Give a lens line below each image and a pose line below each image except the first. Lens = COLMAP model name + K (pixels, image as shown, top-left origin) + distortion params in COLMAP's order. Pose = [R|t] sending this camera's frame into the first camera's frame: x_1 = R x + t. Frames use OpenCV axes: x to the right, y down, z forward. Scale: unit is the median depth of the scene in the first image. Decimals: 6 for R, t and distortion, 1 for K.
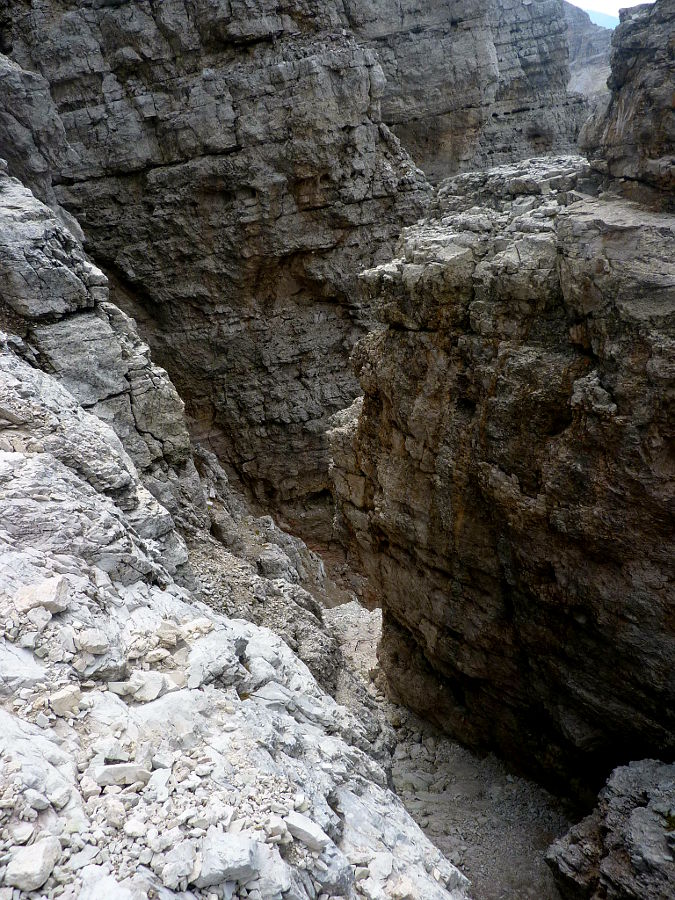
lens RADIAL K [[678.5, 0, 343.7], [0, 678.5, 448.8], [0, 0, 1]] dist [-0.026571, -0.010932]
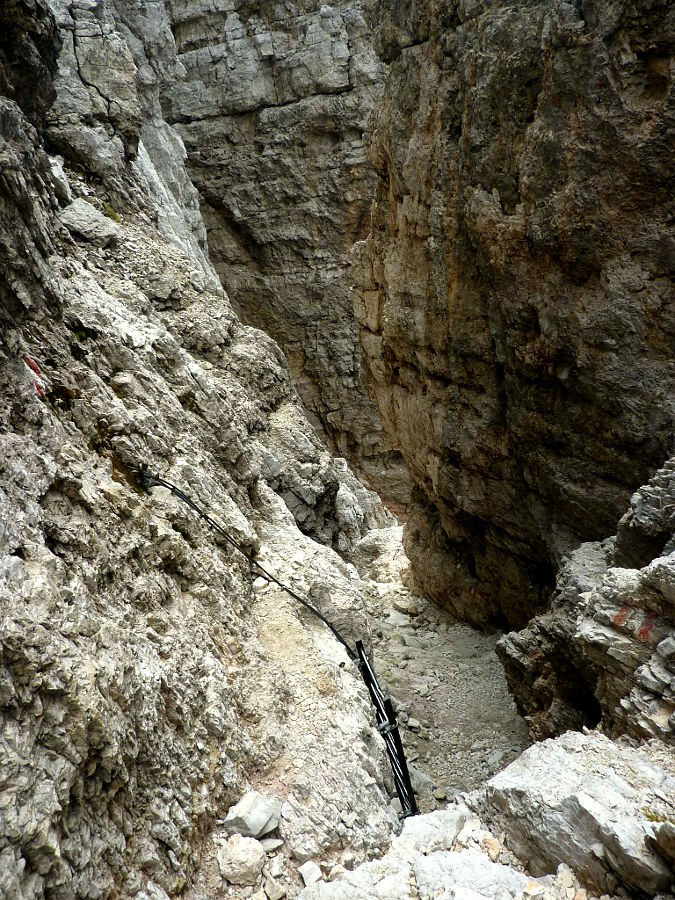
lens RADIAL K [[678.5, 0, 342.1], [0, 678.5, 448.5], [0, 0, 1]] dist [-0.026571, -0.010932]
pose [[0.982081, 0.102734, -0.157993, 0.063257], [-0.102170, 0.994698, 0.011713, 0.106189], [0.158358, 0.004639, 0.987371, 0.027509]]
